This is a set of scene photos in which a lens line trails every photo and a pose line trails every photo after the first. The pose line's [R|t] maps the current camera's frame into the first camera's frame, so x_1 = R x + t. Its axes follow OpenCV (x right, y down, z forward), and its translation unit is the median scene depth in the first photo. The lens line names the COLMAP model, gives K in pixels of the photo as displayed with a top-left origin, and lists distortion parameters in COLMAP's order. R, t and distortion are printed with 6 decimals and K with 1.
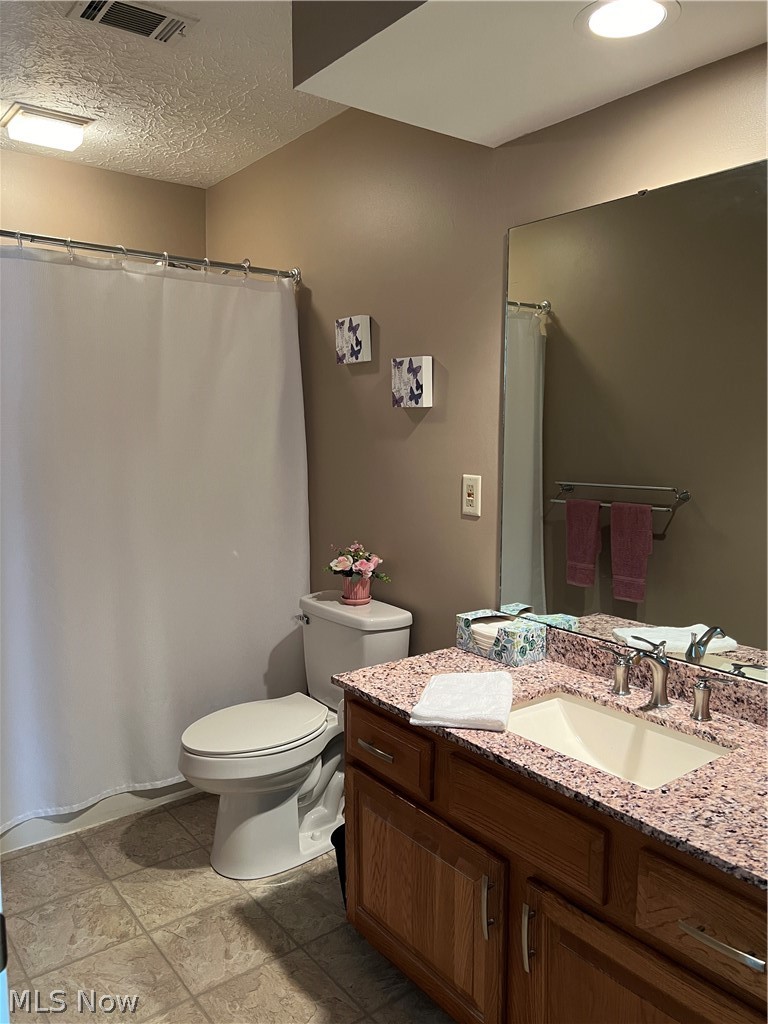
lens RADIAL K [[783.7, 0, 384.5], [0, 783.7, 510.3], [0, 0, 1]] dist [0.059874, -0.075932]
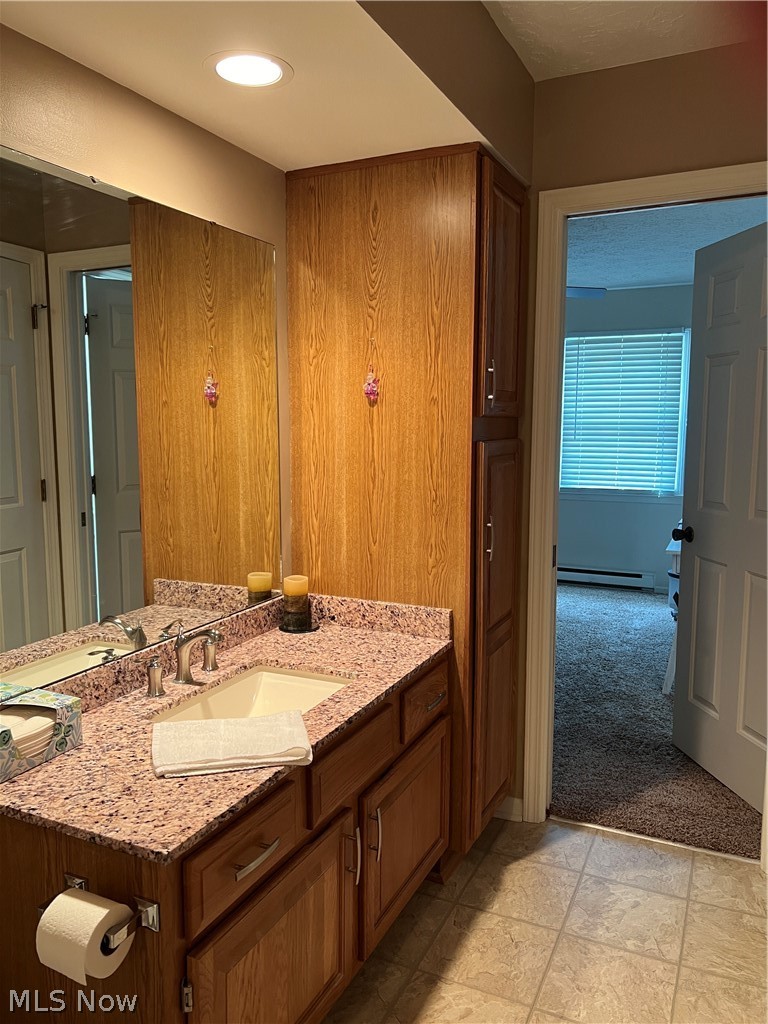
lens RADIAL K [[783.7, 0, 383.8], [0, 783.7, 512.4], [0, 0, 1]] dist [0.059874, -0.075932]
pose [[-0.476195, -0.106015, 0.872926, -0.692740], [0.090108, 0.981597, 0.168368, -0.139199], [-0.874711, 0.158834, -0.457879, 1.176825]]
